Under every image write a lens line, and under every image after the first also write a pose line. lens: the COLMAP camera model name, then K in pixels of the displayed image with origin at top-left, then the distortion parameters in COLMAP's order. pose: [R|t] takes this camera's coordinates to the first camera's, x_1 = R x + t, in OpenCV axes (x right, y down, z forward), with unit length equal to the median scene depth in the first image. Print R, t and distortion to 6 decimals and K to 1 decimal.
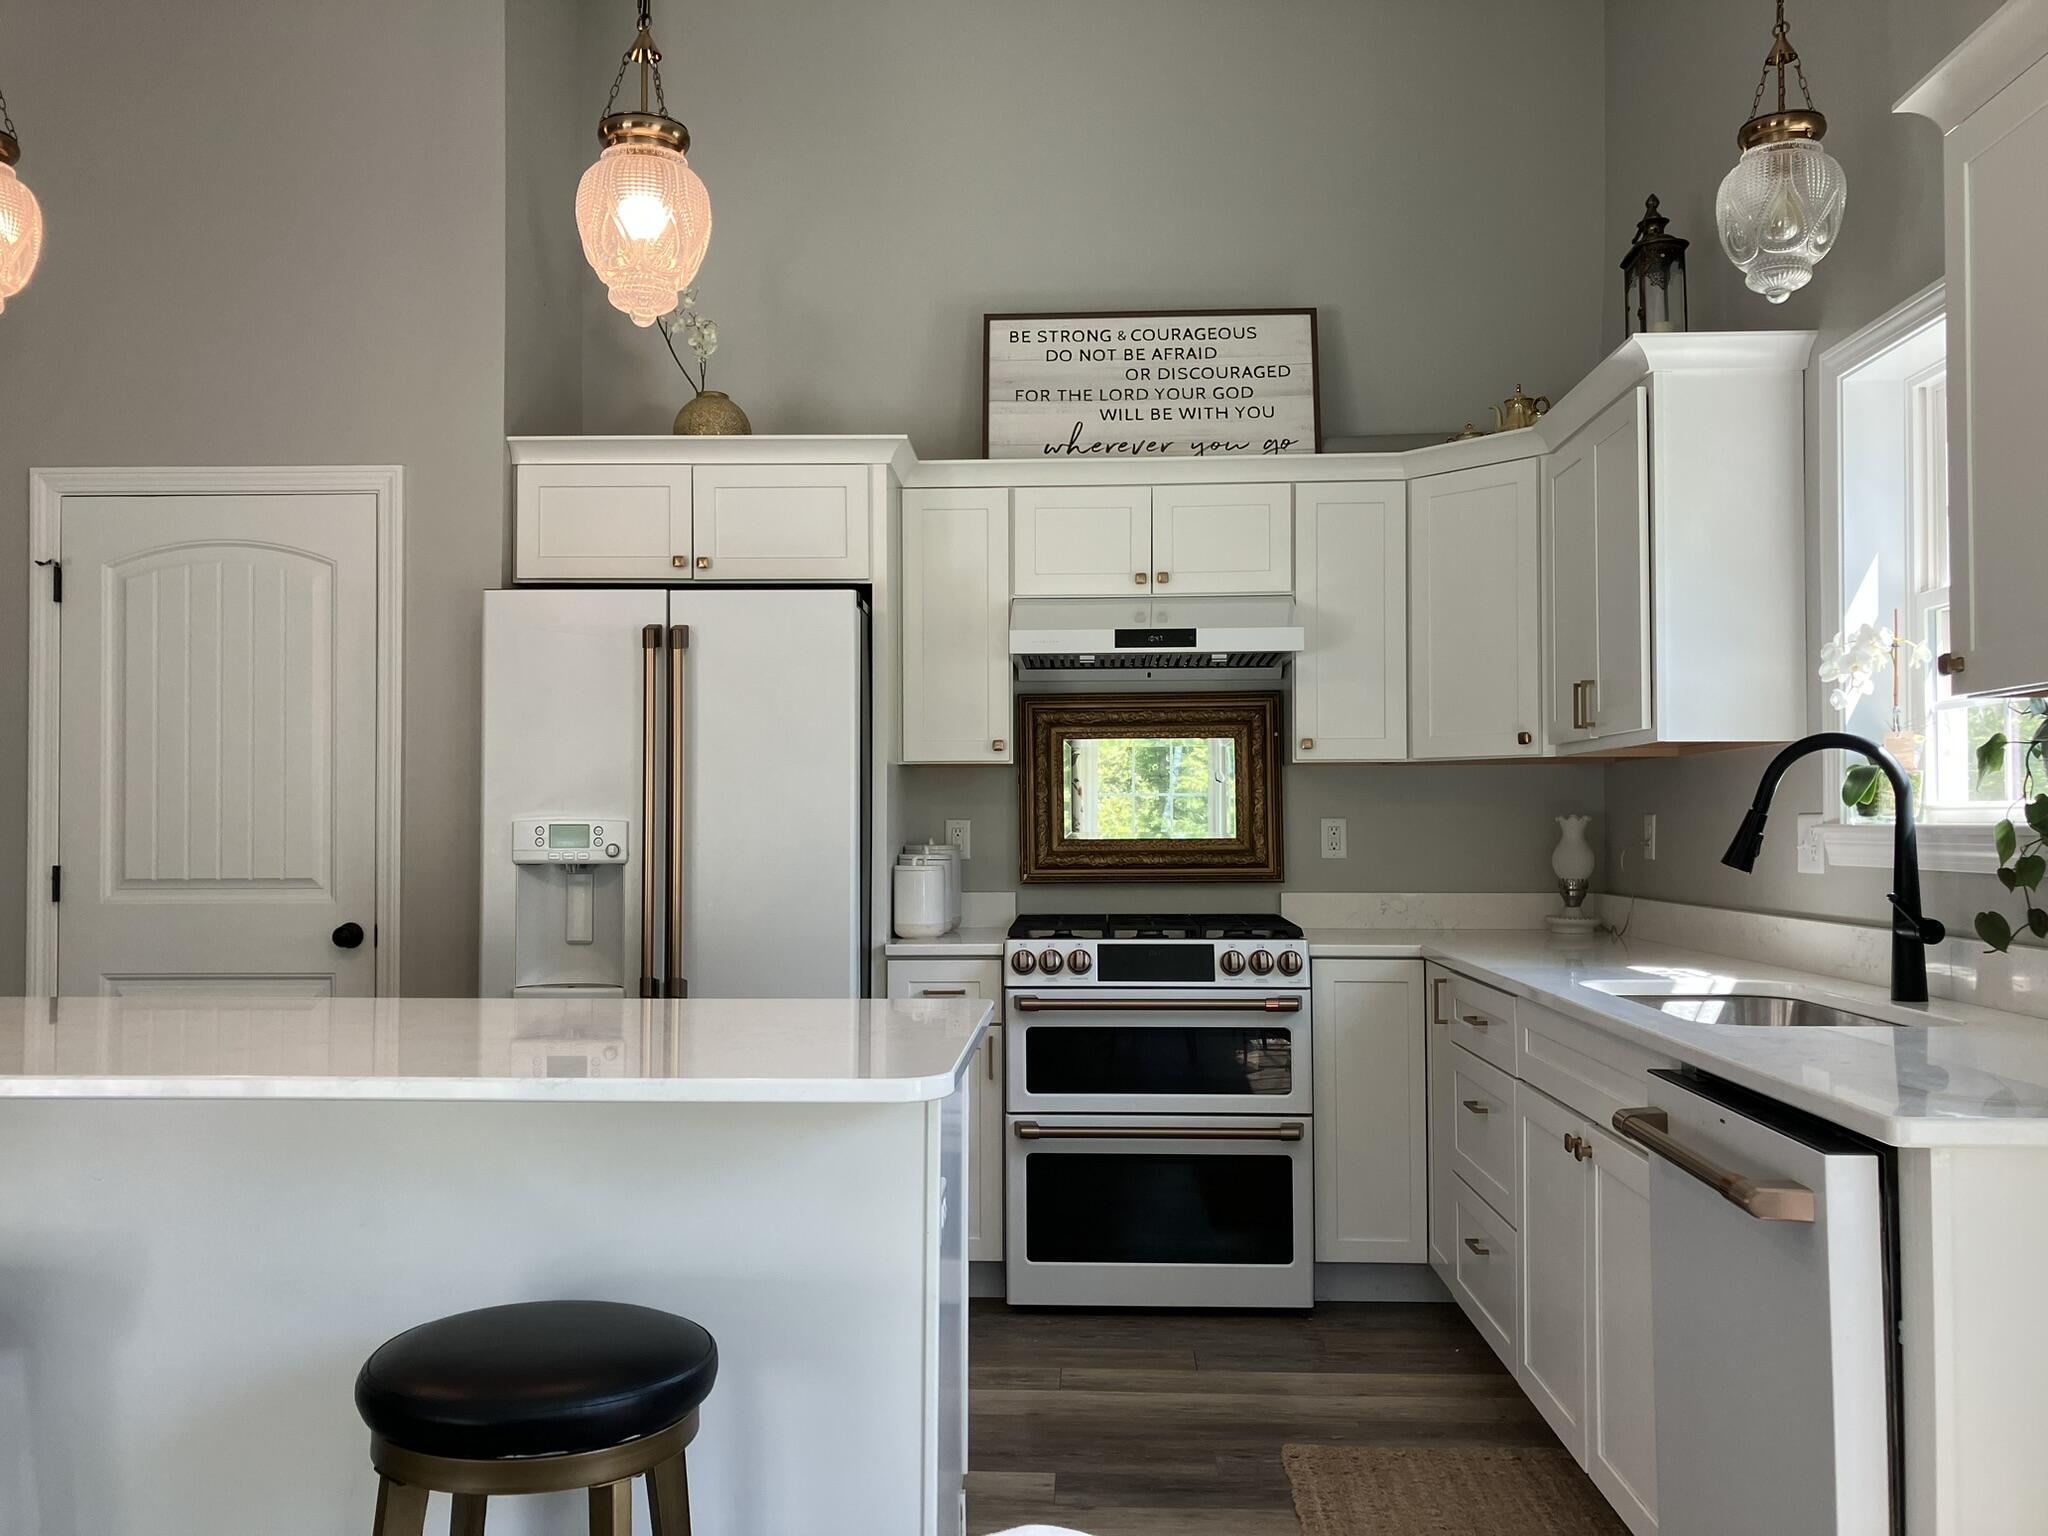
lens RADIAL K [[1668.8, 0, 1022.7], [0, 1668.8, 799.2], [0, 0, 1]] dist [0.028043, -0.016222]
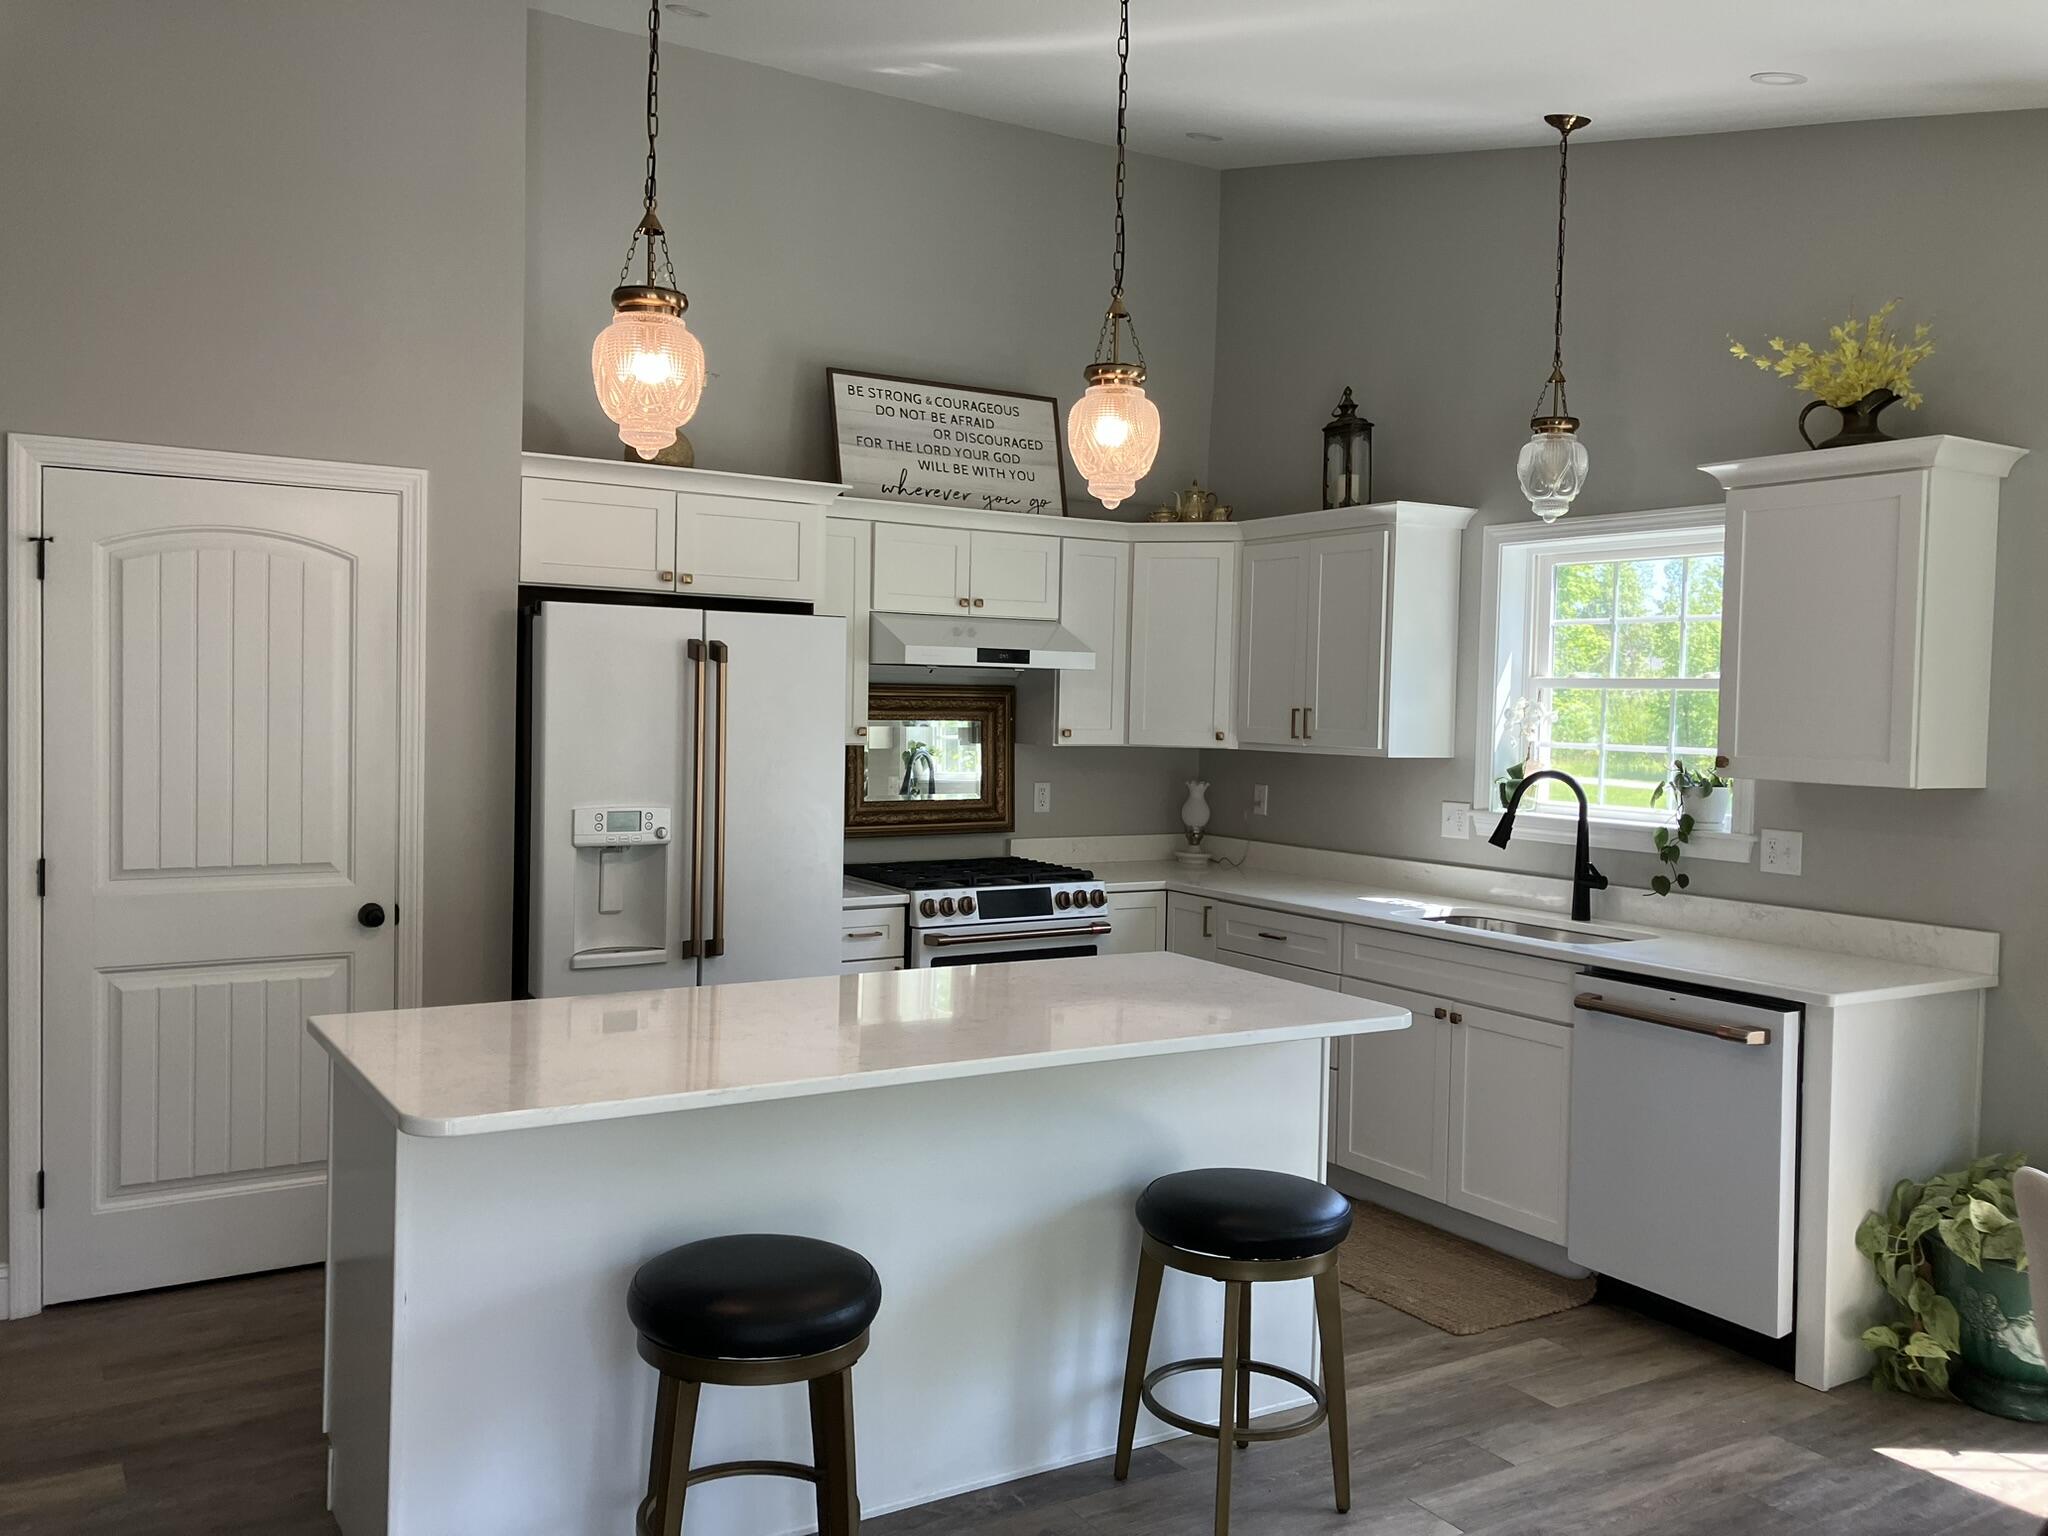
lens RADIAL K [[1663.4, 0, 1024.0], [0, 1663.4, 749.4], [0, 0, 1]] dist [0.020270, -0.012755]
pose [[0.822611, 0.002373, 0.568599, -0.652313], [-0.032140, 0.998587, 0.042331, -0.079125], [-0.567695, -0.053097, 0.821525, -0.086924]]
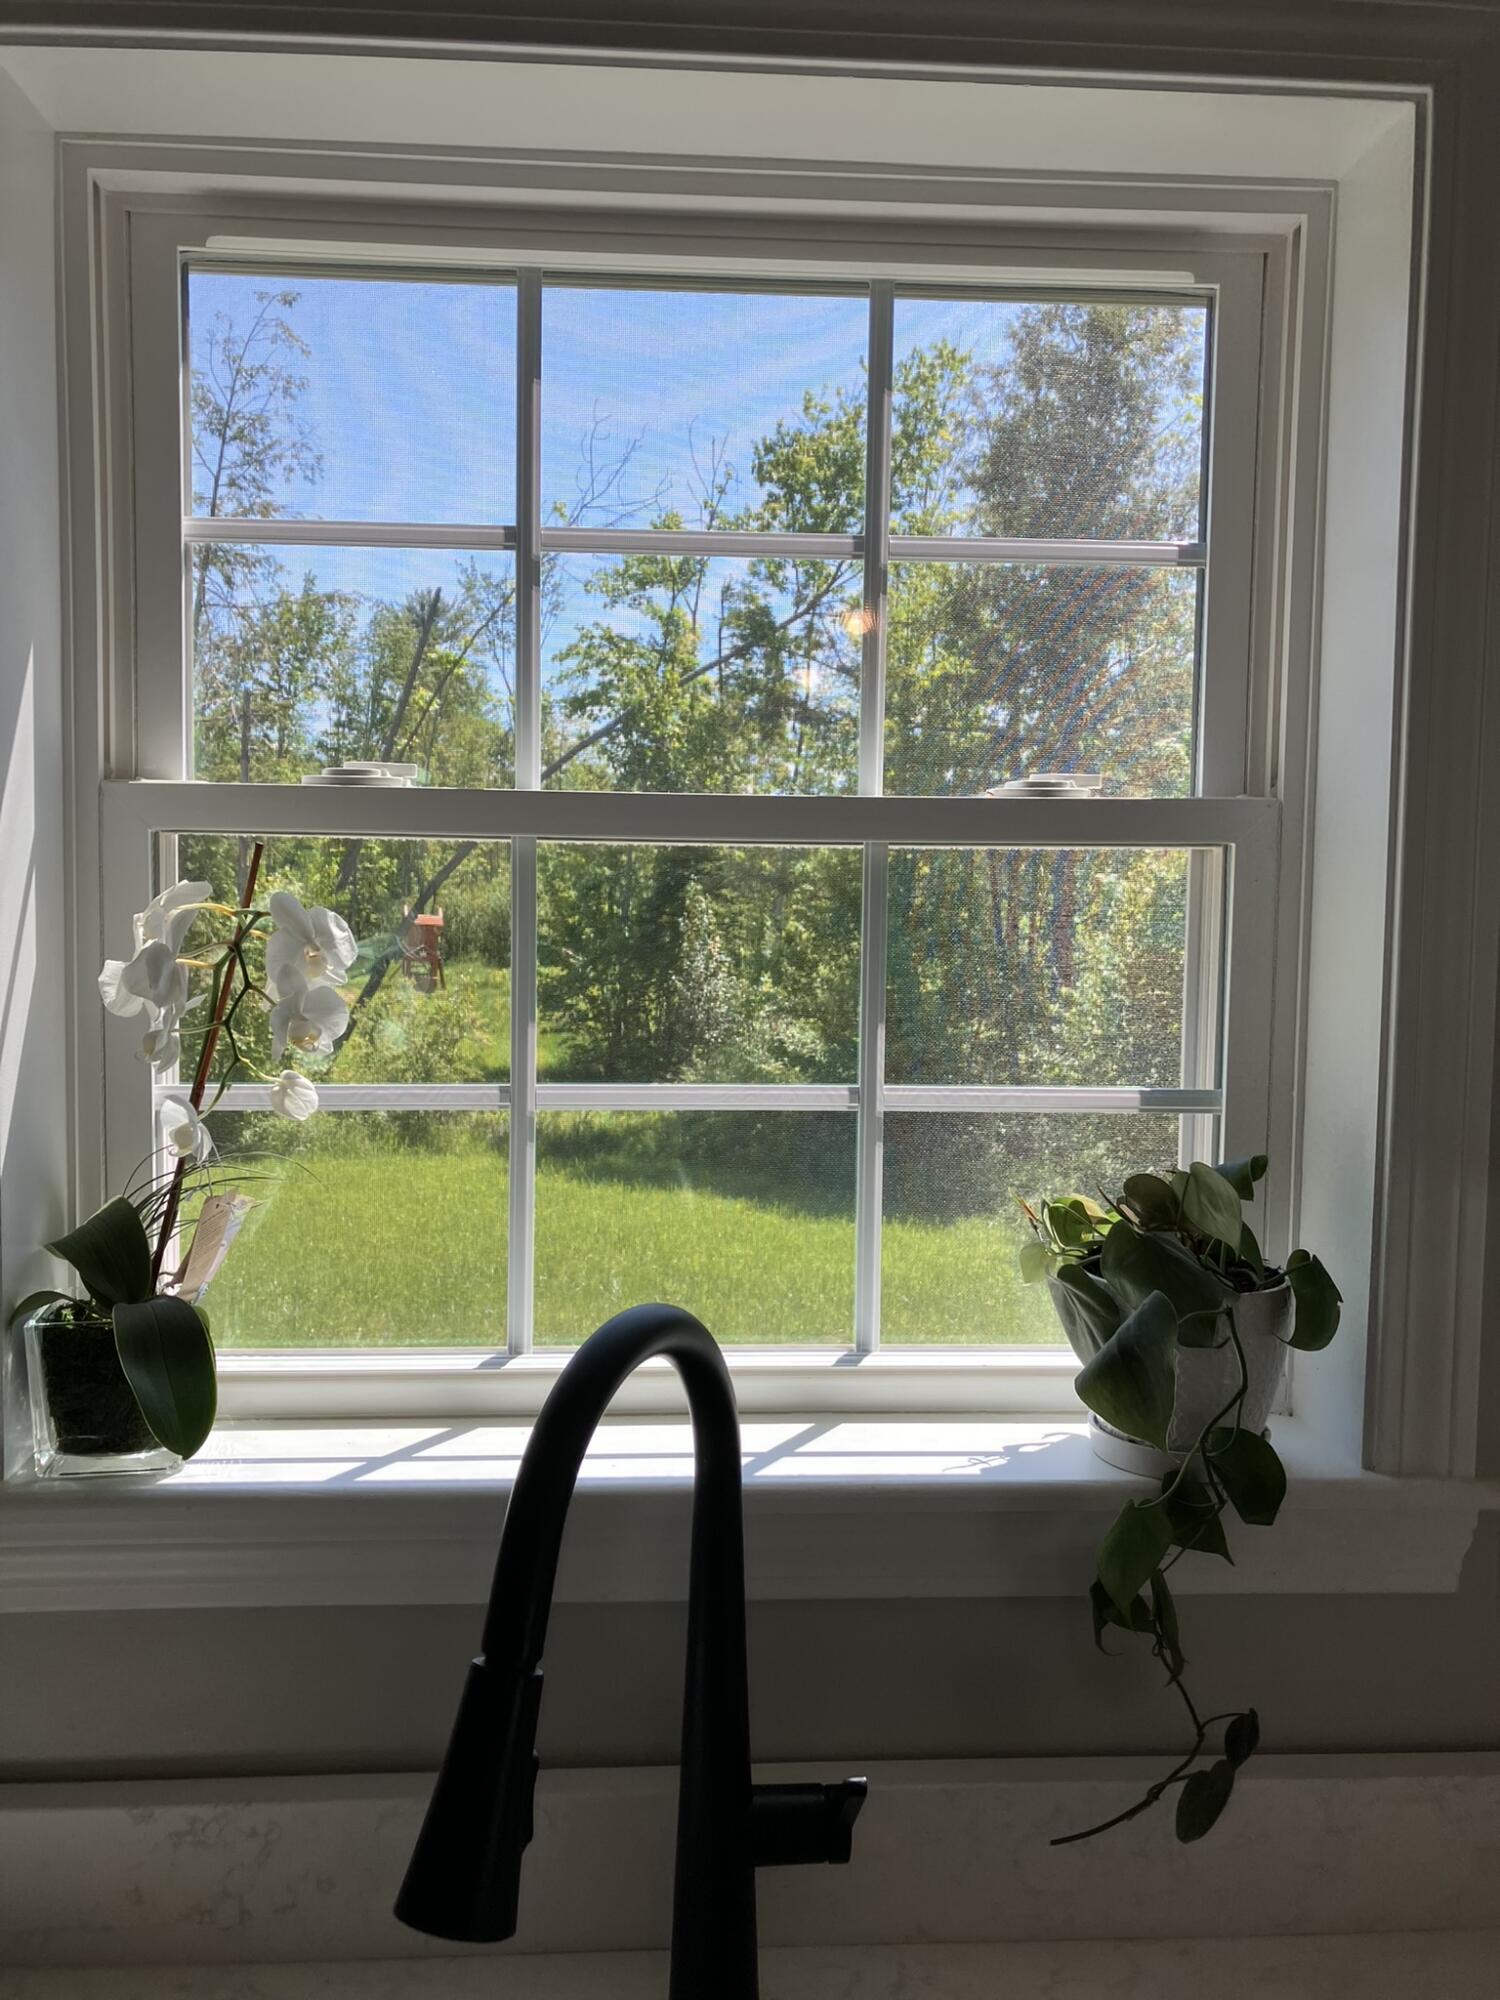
lens RADIAL K [[1629.7, 0, 740.5], [0, 1629.7, 991.5], [0, 0, 1]] dist [0.028043, -0.016222]
pose [[-0.092919, -0.064597, 0.993576, 0.125265], [-0.025782, 0.997715, 0.062455, -0.079080], [-0.995340, -0.019813, -0.094372, 0.676739]]
